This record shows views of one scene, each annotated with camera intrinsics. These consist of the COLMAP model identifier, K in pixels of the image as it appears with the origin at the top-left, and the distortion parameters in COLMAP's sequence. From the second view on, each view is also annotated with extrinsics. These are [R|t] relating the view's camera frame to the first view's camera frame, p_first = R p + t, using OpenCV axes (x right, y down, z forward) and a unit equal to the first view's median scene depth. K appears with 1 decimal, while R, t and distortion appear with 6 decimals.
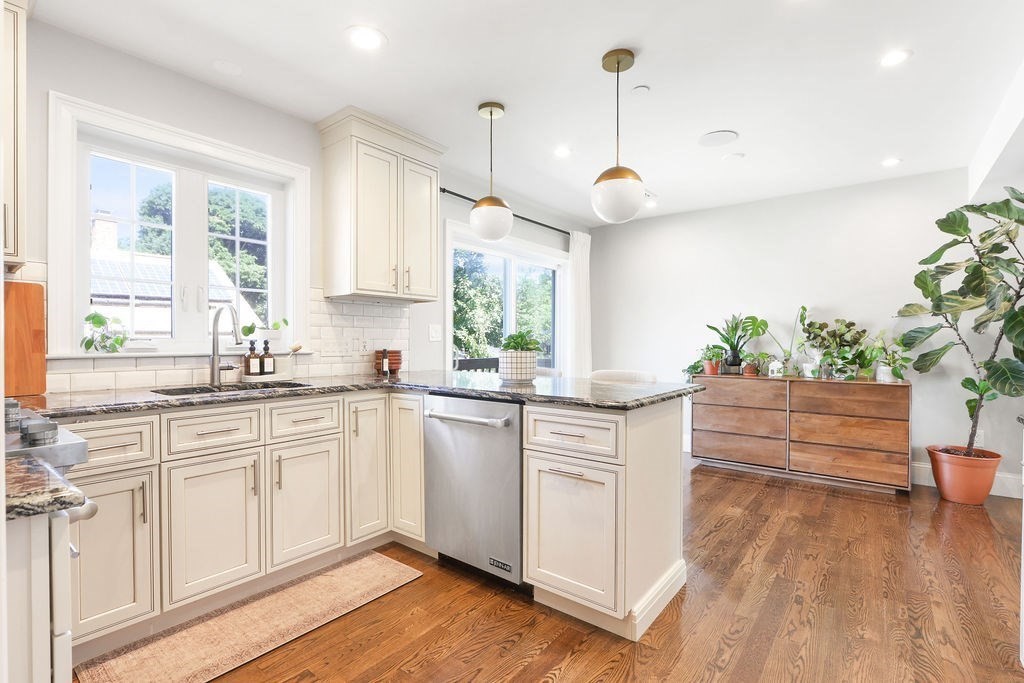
lens RADIAL K [[475.9, 0, 510.7], [0, 475.9, 344.4], [0, 0, 1]] dist [-0.014333, 0.000179]
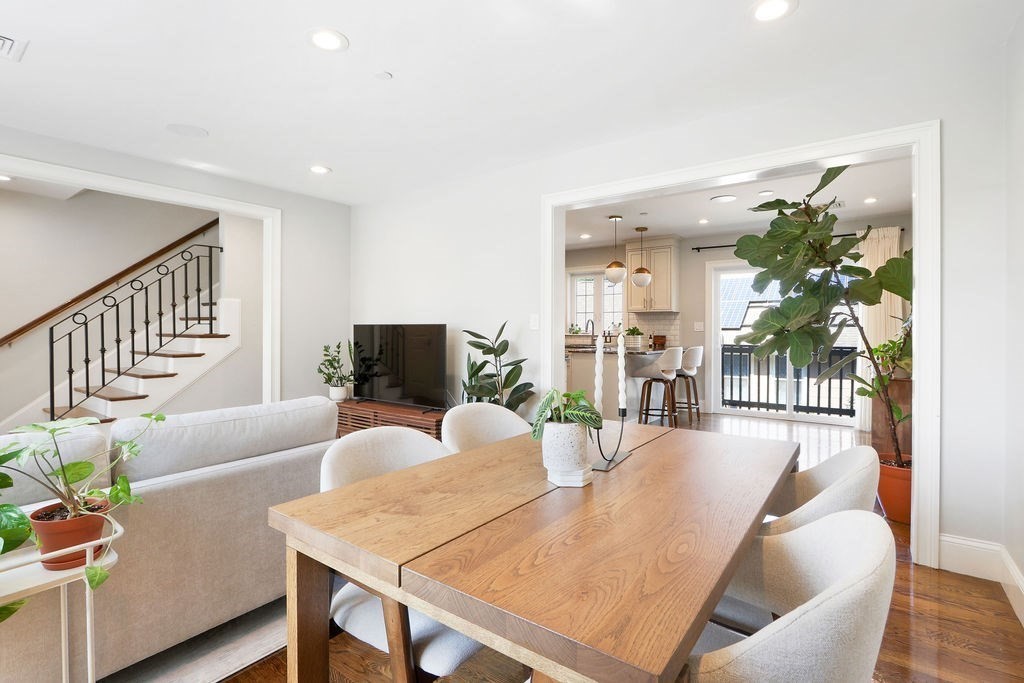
lens RADIAL K [[487.5, 0, 507.6], [0, 487.5, 331.3], [0, 0, 1]] dist [-0.000469, 0.000113]
pose [[0.025923, 0.000415, -0.999664, 2.390539], [-0.008719, 0.999962, 0.000189, -0.001221], [0.999626, 0.008711, 0.025925, 0.321188]]
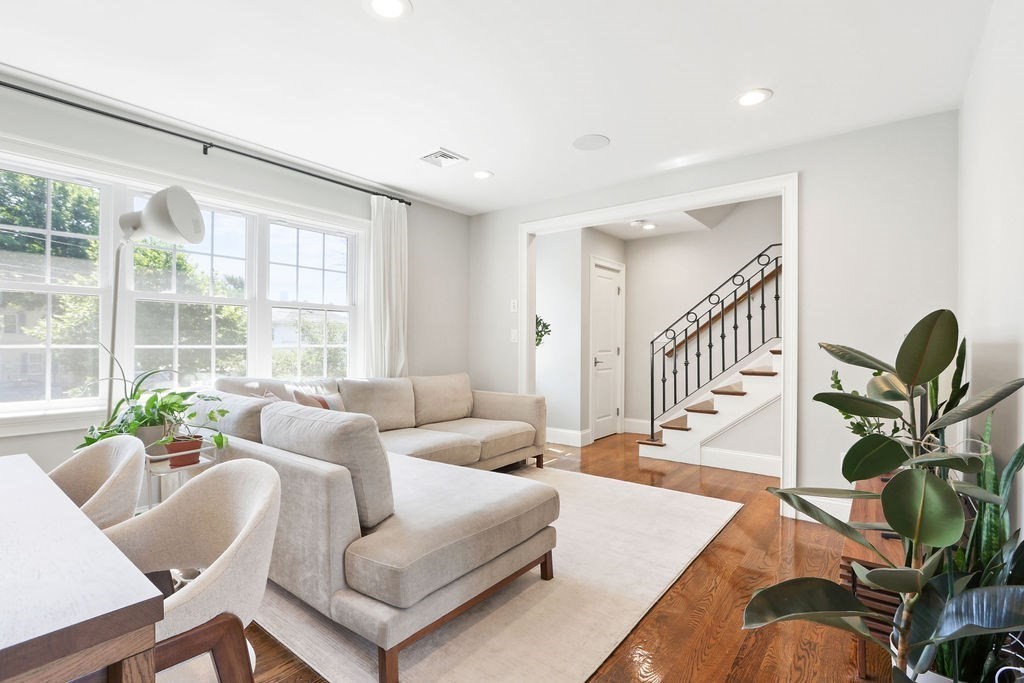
lens RADIAL K [[475.9, 0, 510.7], [0, 475.9, 344.4], [0, 0, 1]] dist [-0.014333, 0.000179]
pose [[-0.999951, -0.009672, 0.002038, 1.336281], [-0.009656, 0.999923, 0.007753, -0.000057], [-0.002112, 0.007733, -0.999968, 0.734867]]
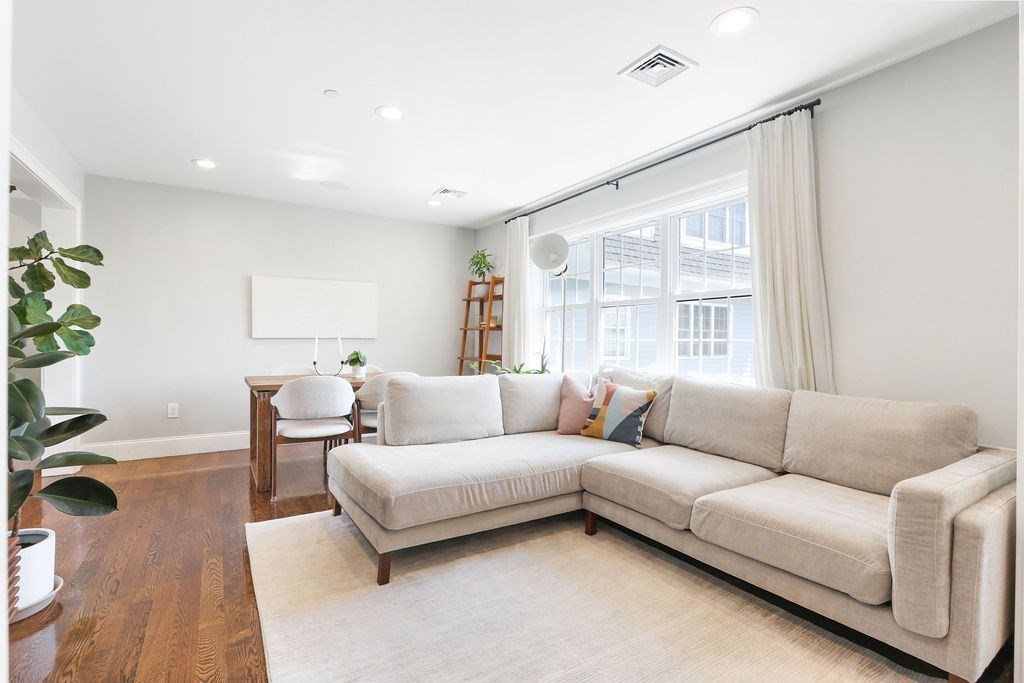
lens RADIAL K [[475.9, 0, 510.7], [0, 475.9, 344.4], [0, 0, 1]] dist [-0.014333, 0.000179]
pose [[0.343743, -0.006517, 0.939041, 0.586864], [-0.003451, 0.999960, 0.008203, 0.026202], [-0.939058, -0.006061, 0.343707, -0.619235]]
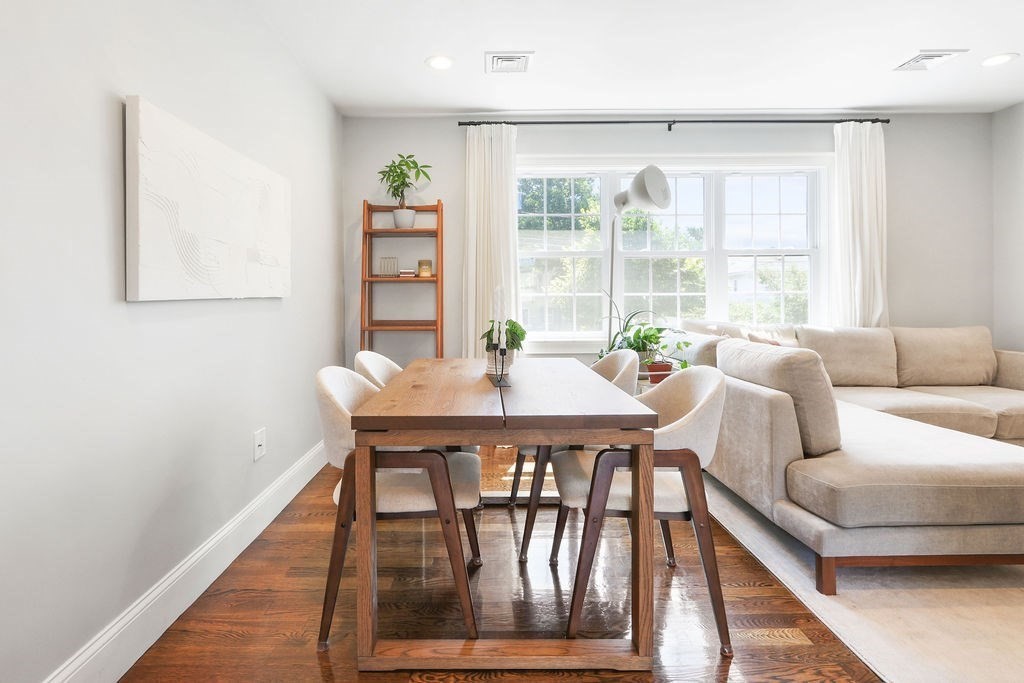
lens RADIAL K [[537.8, 0, 483.3], [0, 537.8, 301.8], [0, 0, 1]] dist [-0.014372, 0.001246]
pose [[-0.614409, -0.003535, 0.788980, 1.197125], [0.011297, 0.999848, 0.013277, 0.018781], [-0.788907, 0.017070, -0.614276, 0.965106]]
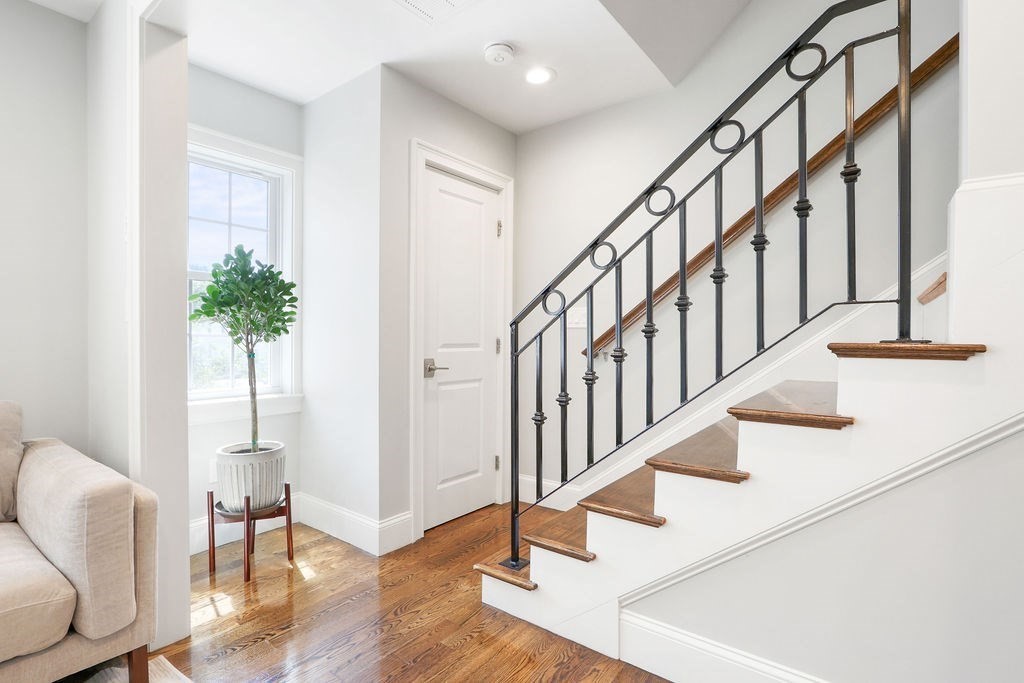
lens RADIAL K [[494.8, 0, 500.4], [0, 494.8, 344.7], [0, 0, 1]] dist [-0.012999, -0.000176]
pose [[-0.999890, -0.014274, -0.004110, 0.818857], [-0.014347, 0.999727, 0.018459, 0.019422], [0.003846, 0.018516, -0.999821, -0.329332]]
